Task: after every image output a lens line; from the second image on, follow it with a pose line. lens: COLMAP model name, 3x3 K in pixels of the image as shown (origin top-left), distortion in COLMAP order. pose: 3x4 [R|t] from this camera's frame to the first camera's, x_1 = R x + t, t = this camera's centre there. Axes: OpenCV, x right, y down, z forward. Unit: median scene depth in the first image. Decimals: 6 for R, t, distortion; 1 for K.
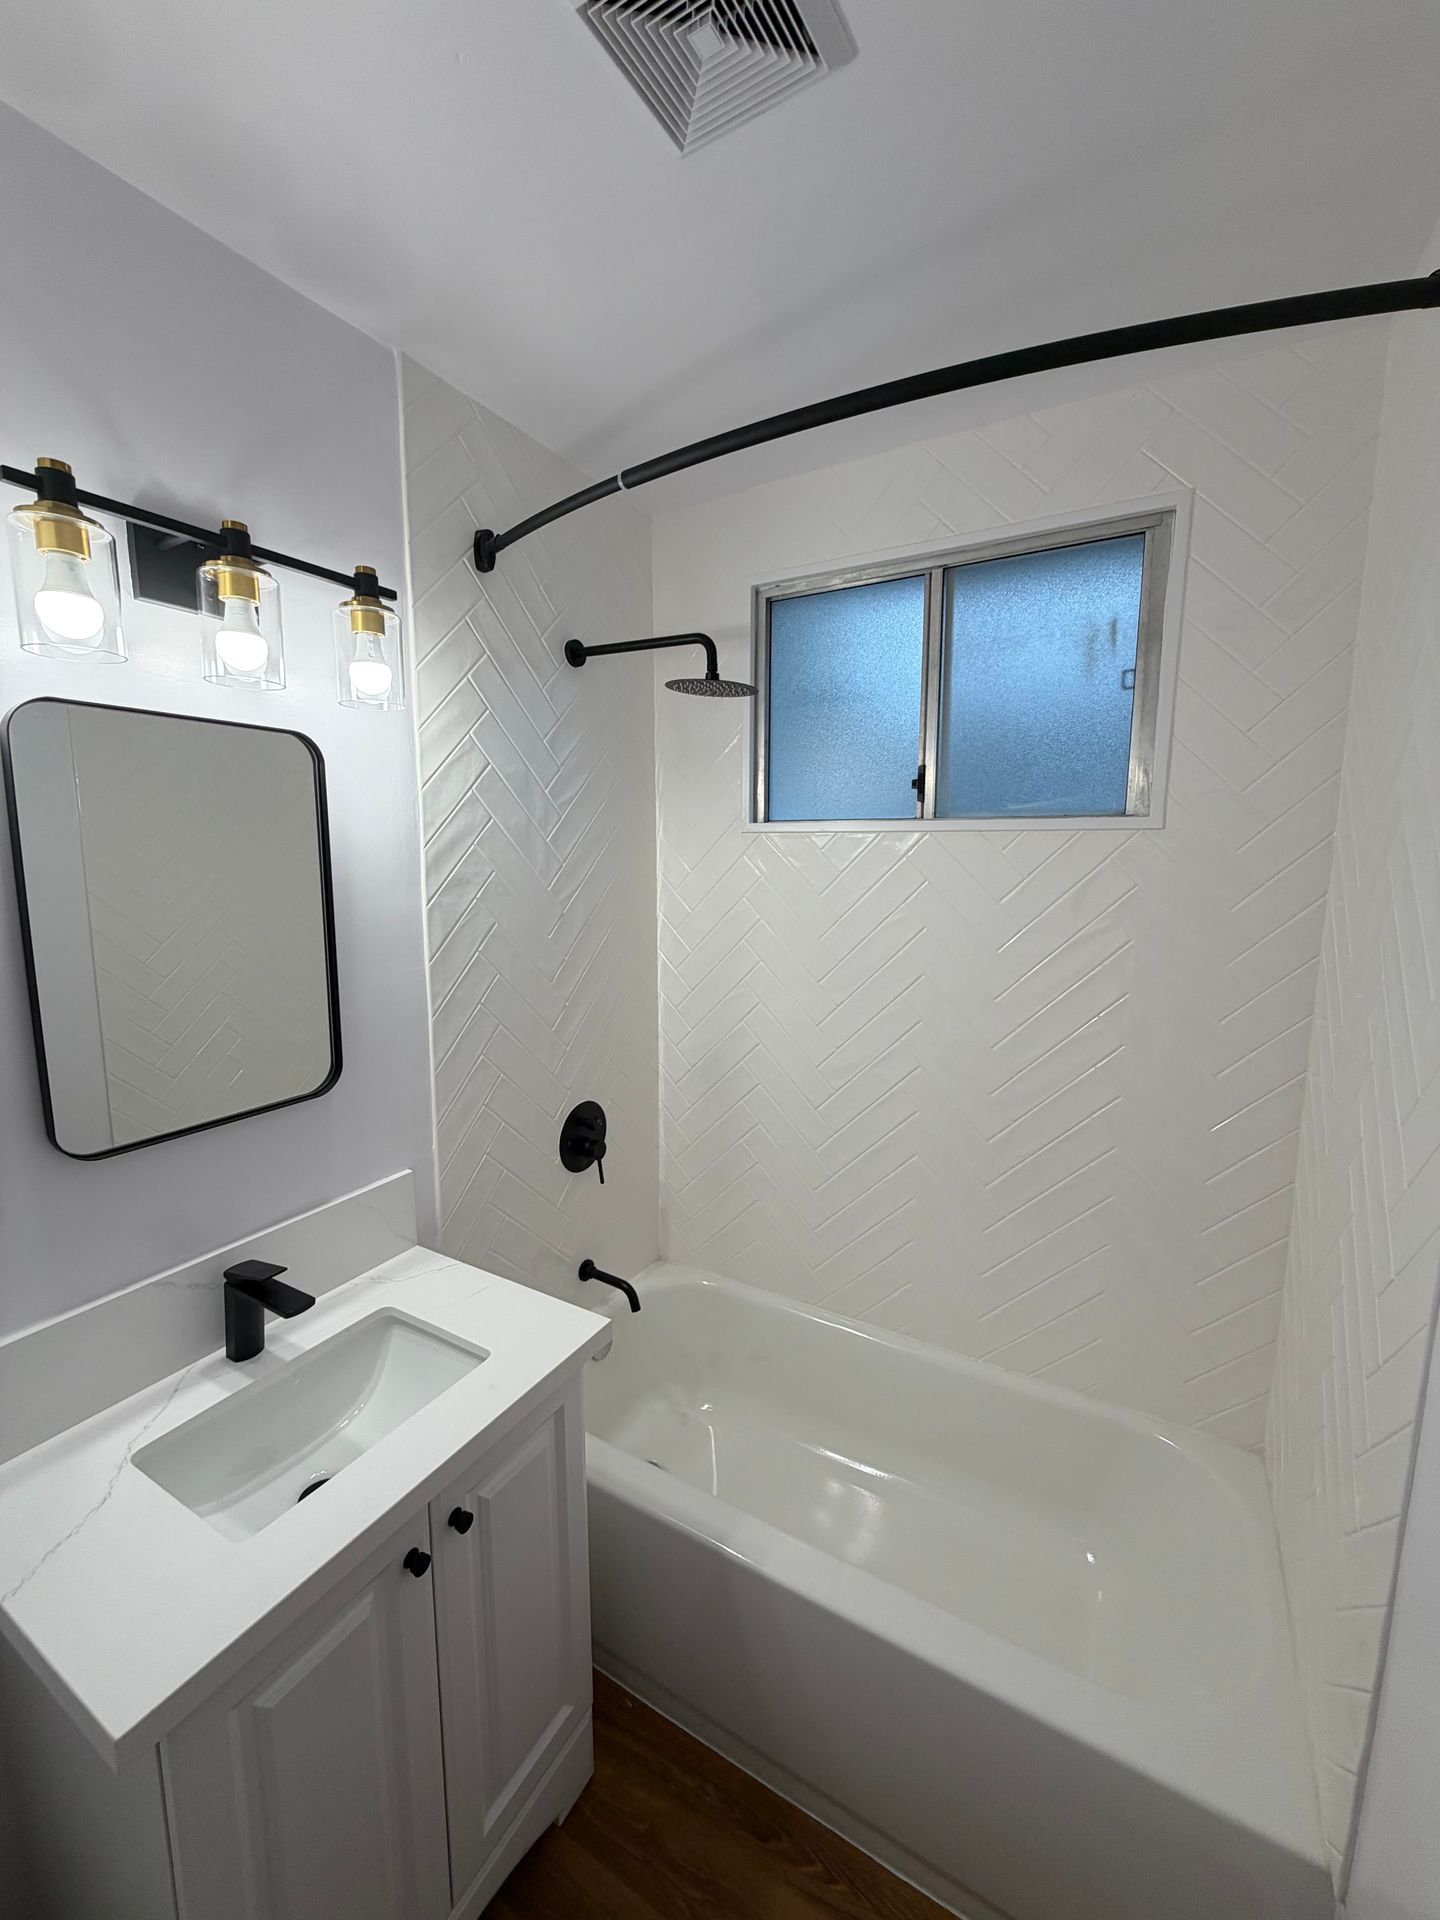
lens RADIAL K [[759.5, 0, 715.8], [0, 759.5, 956.3], [0, 0, 1]] dist [-0.002083, 0.000480]
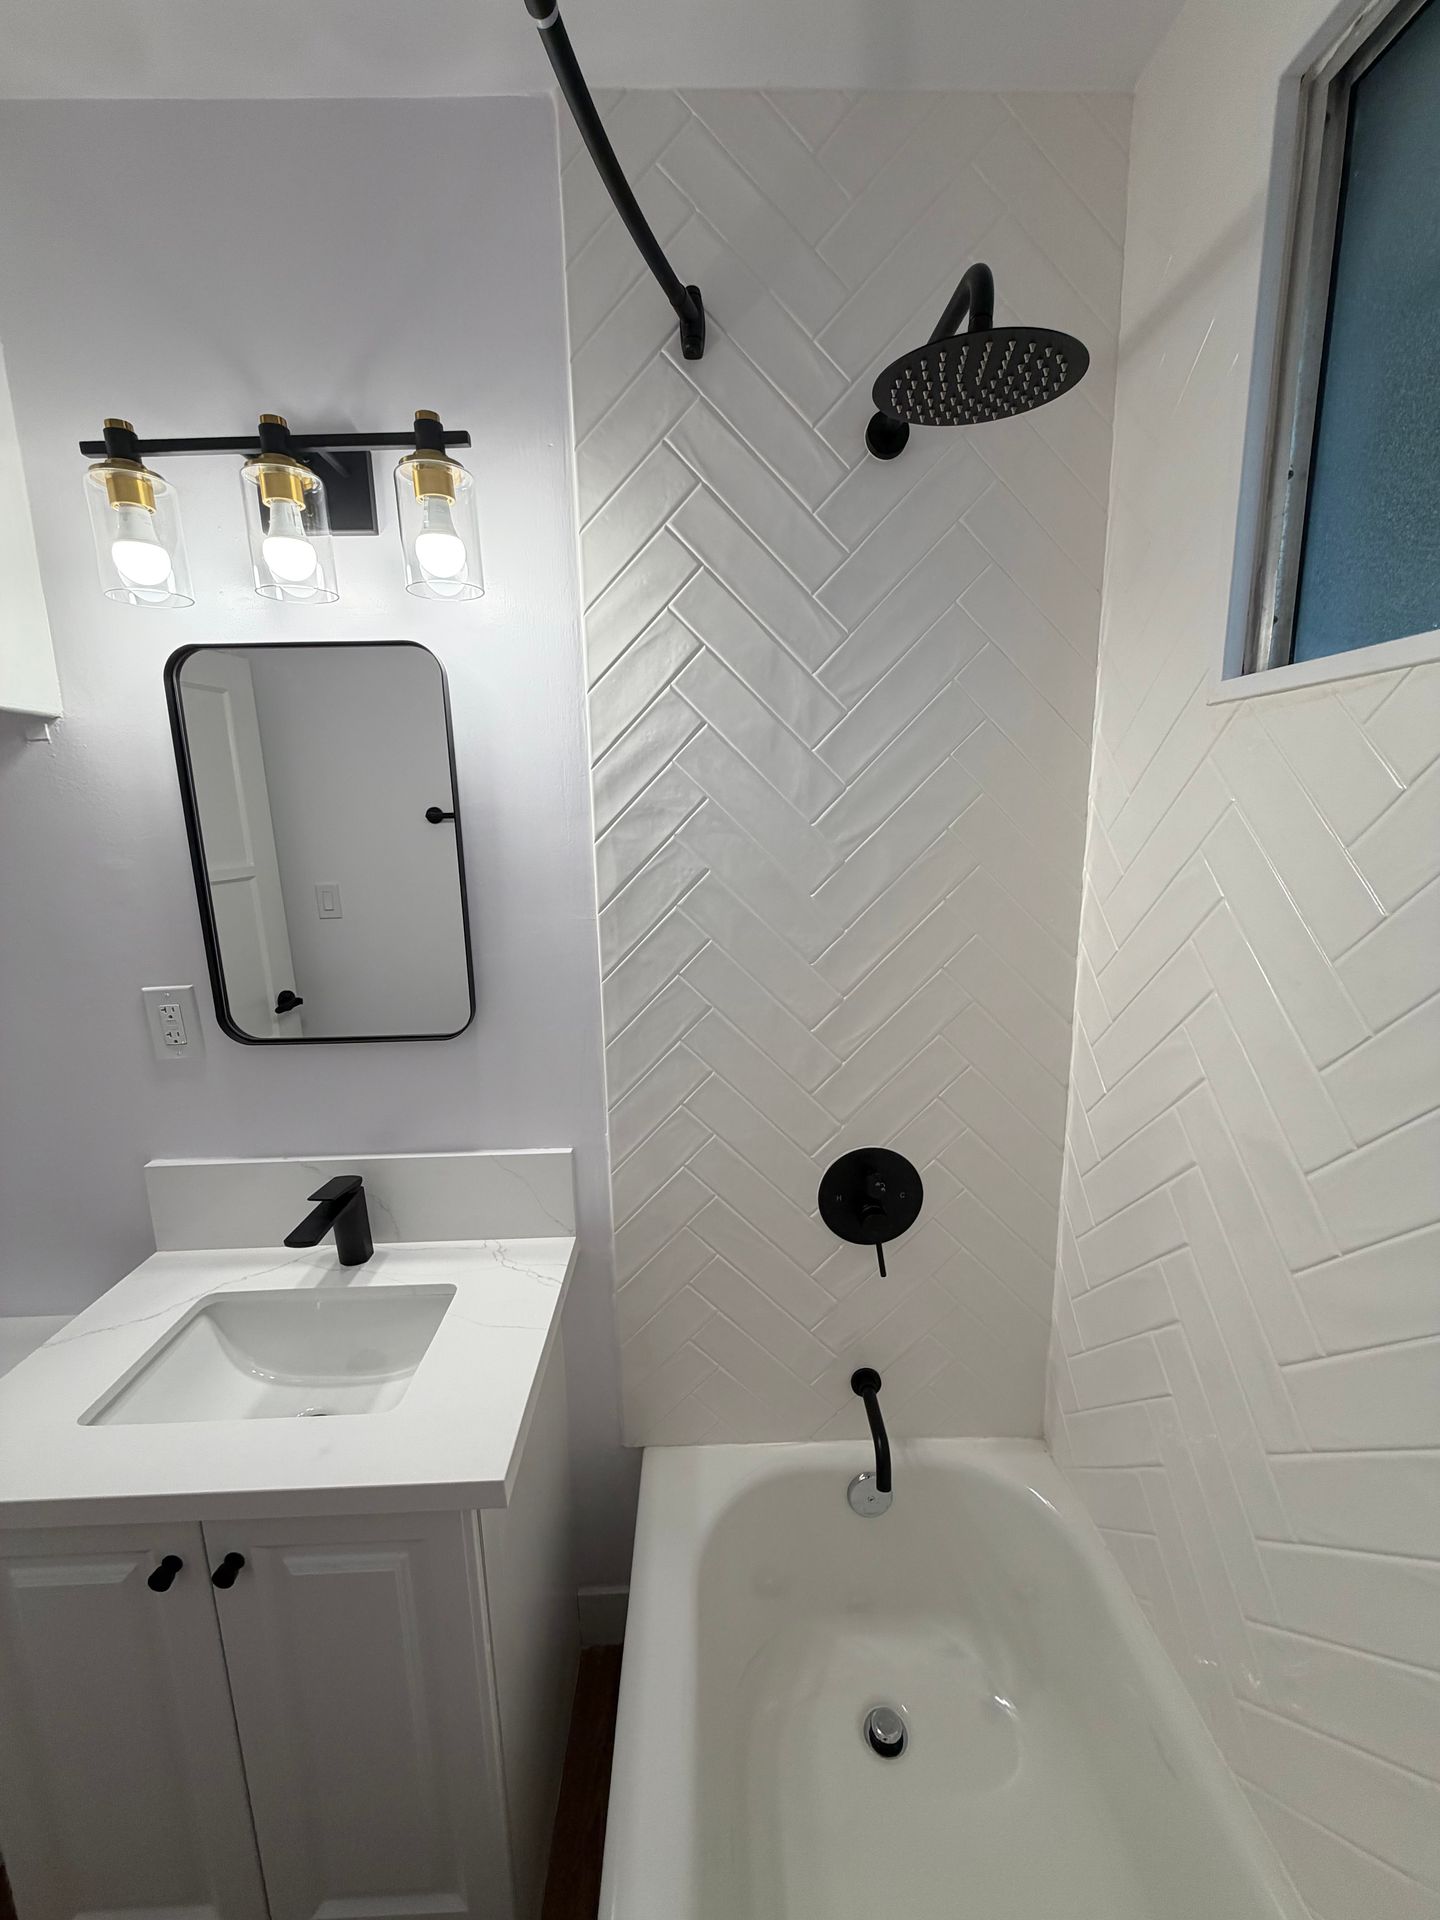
lens RADIAL K [[759.5, 0, 714.2], [0, 759.5, 956.1], [0, 0, 1]] dist [-0.002083, 0.000480]
pose [[0.529313, 0.147267, -0.835548, 0.376465], [-0.094797, 0.988919, 0.114246, -0.050591], [0.843114, 0.018735, 0.537408, 0.681853]]
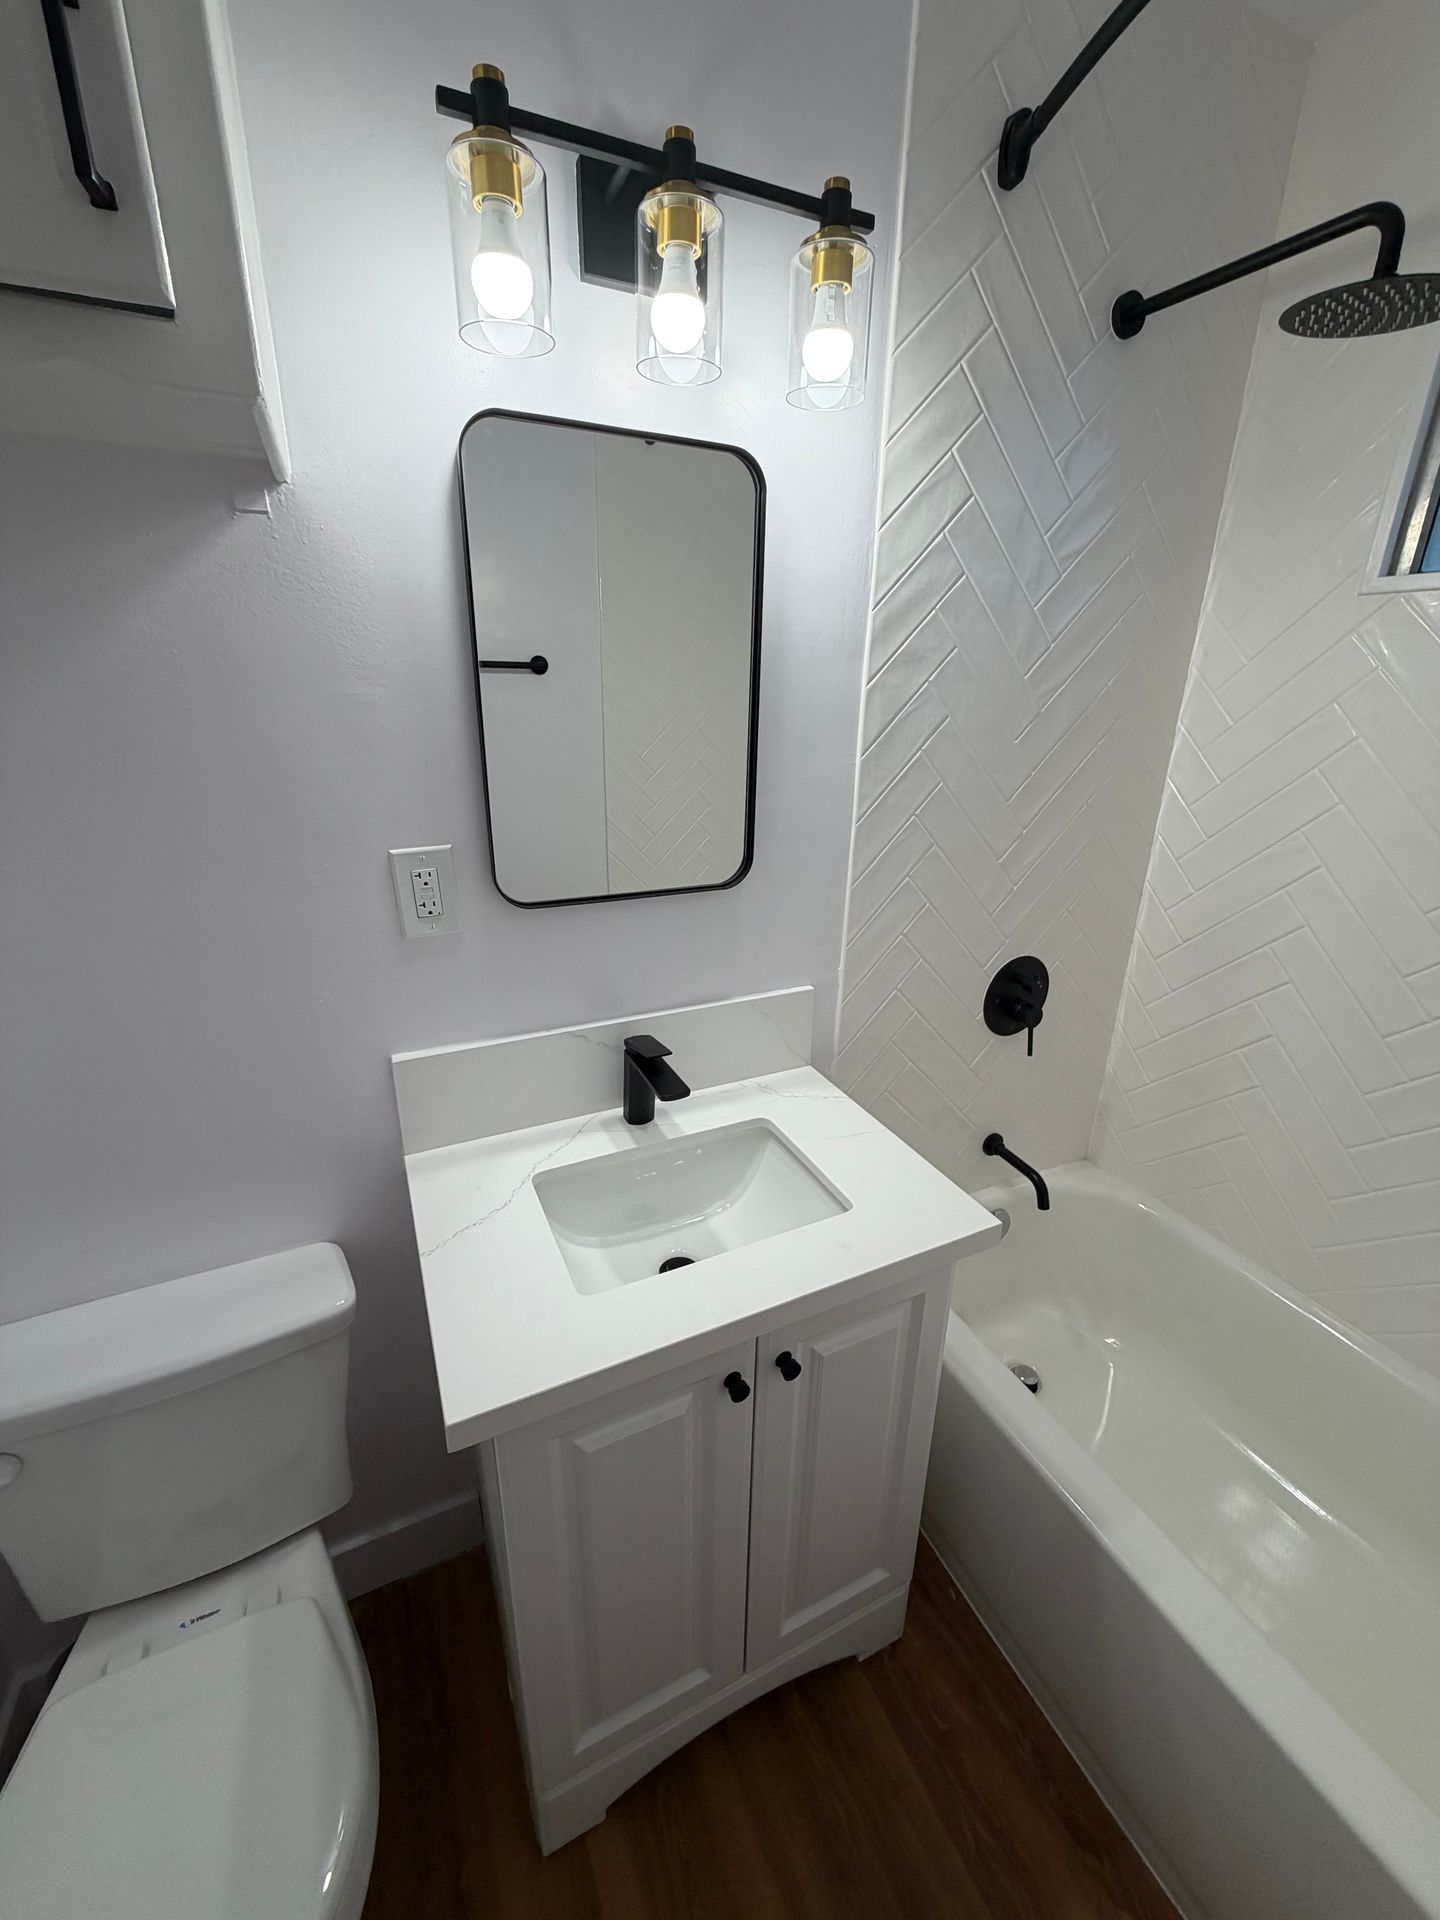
lens RADIAL K [[759.5, 0, 721.9], [0, 759.5, 955.2], [0, 0, 1]] dist [-0.002083, 0.000480]
pose [[0.825880, 0.199904, -0.527220, -0.014833], [-0.091805, 0.970239, 0.224070, 0.048605], [0.556322, -0.136654, 0.819654, 0.192154]]
